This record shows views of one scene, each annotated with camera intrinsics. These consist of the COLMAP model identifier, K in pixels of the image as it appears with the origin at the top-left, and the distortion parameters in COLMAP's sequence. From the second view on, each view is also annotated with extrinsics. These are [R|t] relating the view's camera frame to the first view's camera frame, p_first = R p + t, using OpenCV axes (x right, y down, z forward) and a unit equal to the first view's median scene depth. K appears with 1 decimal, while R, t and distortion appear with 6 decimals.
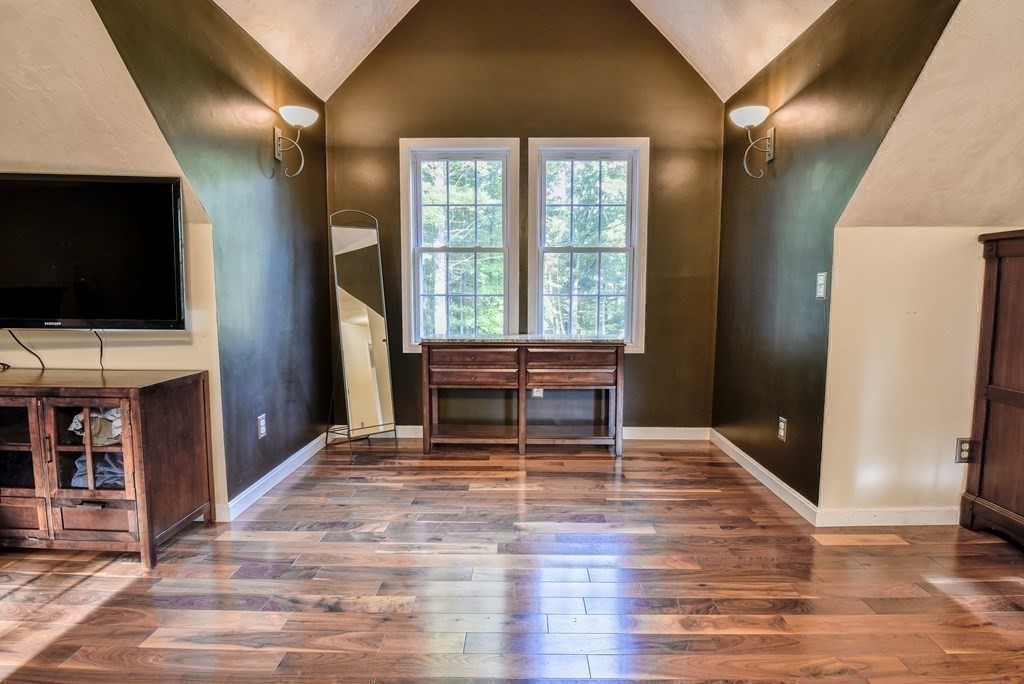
lens RADIAL K [[535.1, 0, 519.9], [0, 535.1, 341.6], [0, 0, 1]] dist [-0.029033, -0.000872]
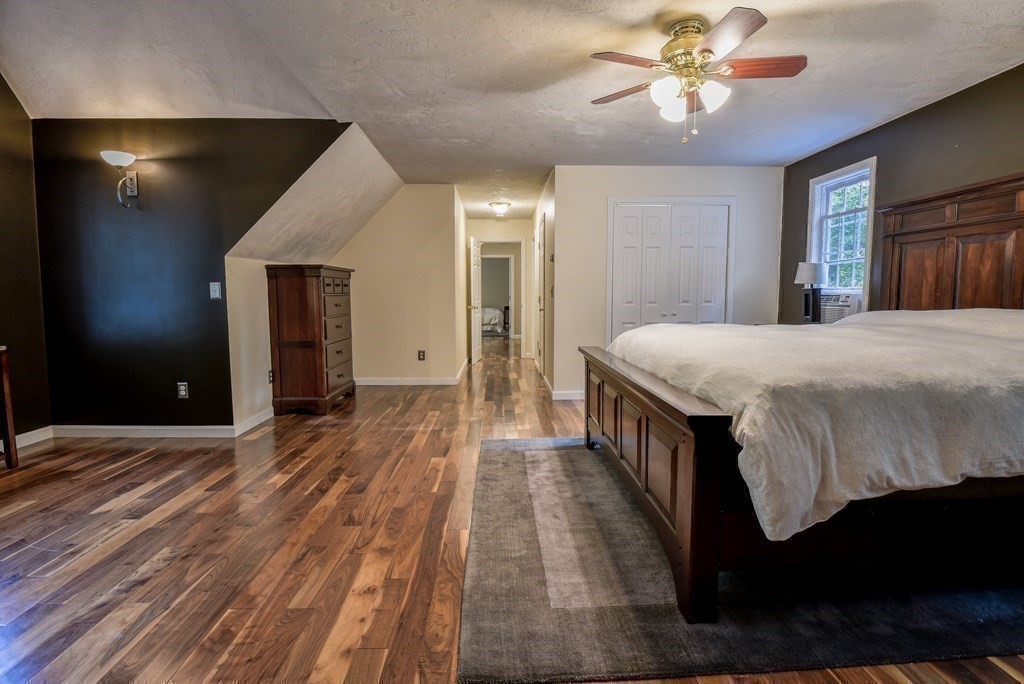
lens RADIAL K [[535.1, 0, 519.9], [0, 535.1, 341.6], [0, 0, 1]] dist [-0.029033, -0.000872]
pose [[-0.053961, -0.092165, 0.994281, -1.124145], [0.102072, 0.990006, 0.097308, -0.015150], [-0.993312, 0.106739, -0.044014, 0.162517]]
